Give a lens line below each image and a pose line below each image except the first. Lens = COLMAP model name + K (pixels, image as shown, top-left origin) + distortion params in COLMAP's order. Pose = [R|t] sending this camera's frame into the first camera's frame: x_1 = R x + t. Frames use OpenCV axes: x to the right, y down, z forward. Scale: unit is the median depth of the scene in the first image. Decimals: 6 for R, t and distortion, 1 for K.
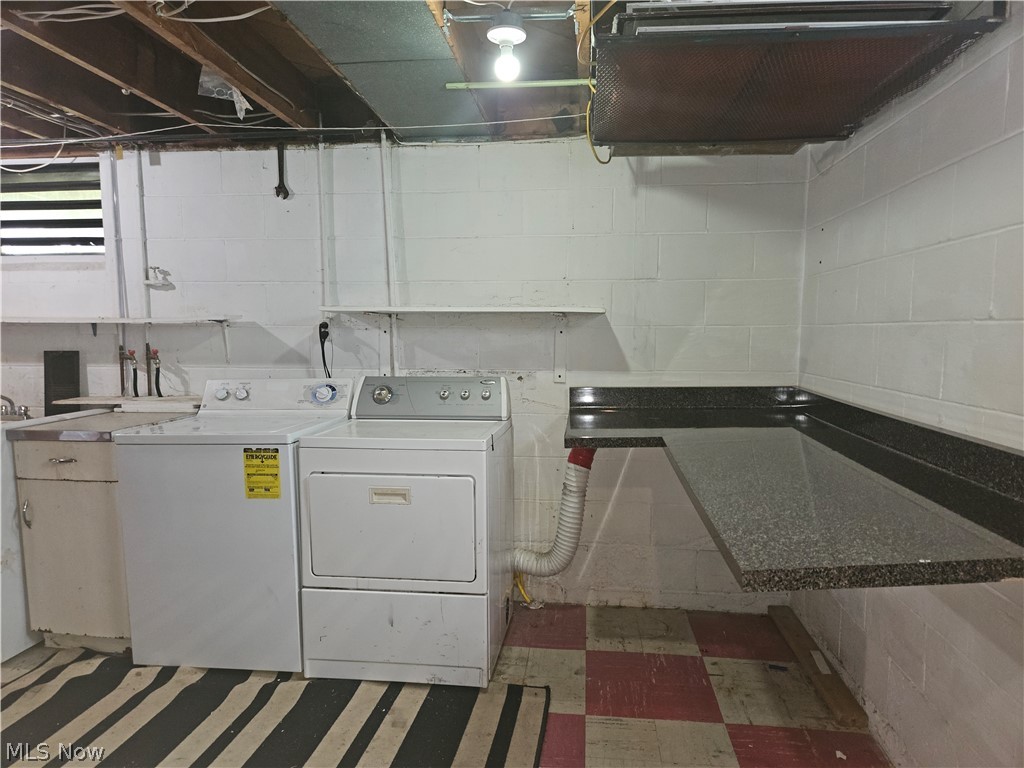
lens RADIAL K [[644.2, 0, 513.0], [0, 644.2, 401.1], [0, 0, 1]] dist [0.034830, -0.047970]
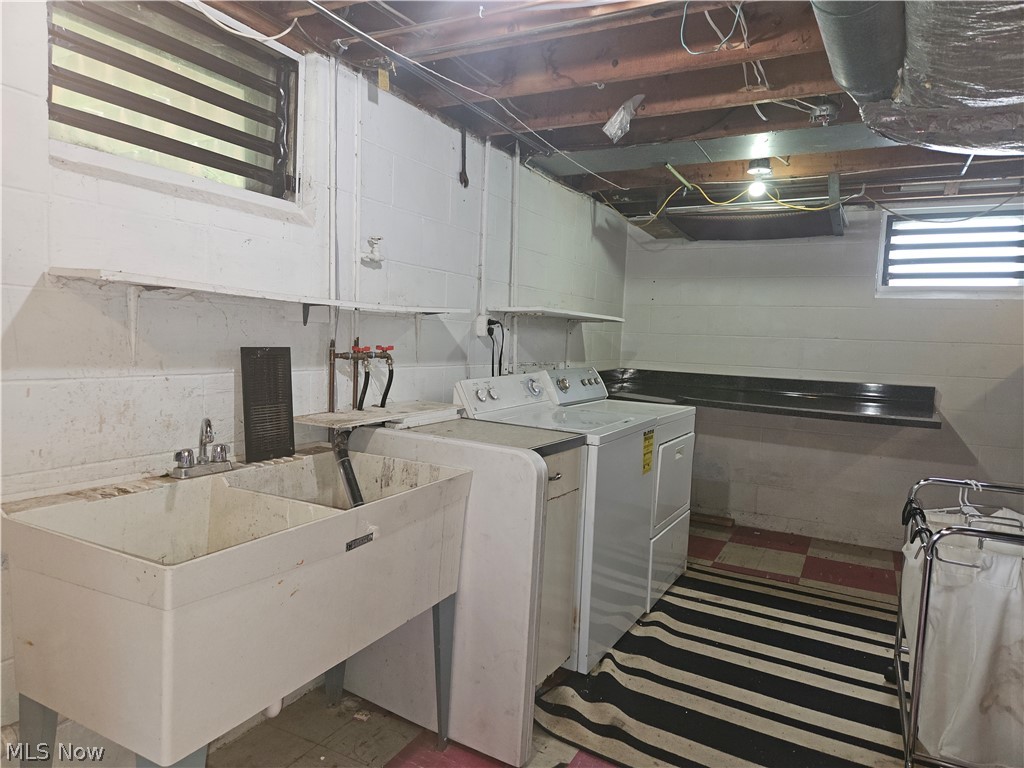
lens RADIAL K [[686.2, 0, 512.0], [0, 686.2, 384.0], [0, 0, 1]] dist [0.070982, -0.066397]
pose [[0.379896, -0.050987, 0.923623, -1.225939], [0.059481, 0.997760, 0.030615, -0.049253], [-0.923115, 0.043308, 0.382077, 0.540143]]
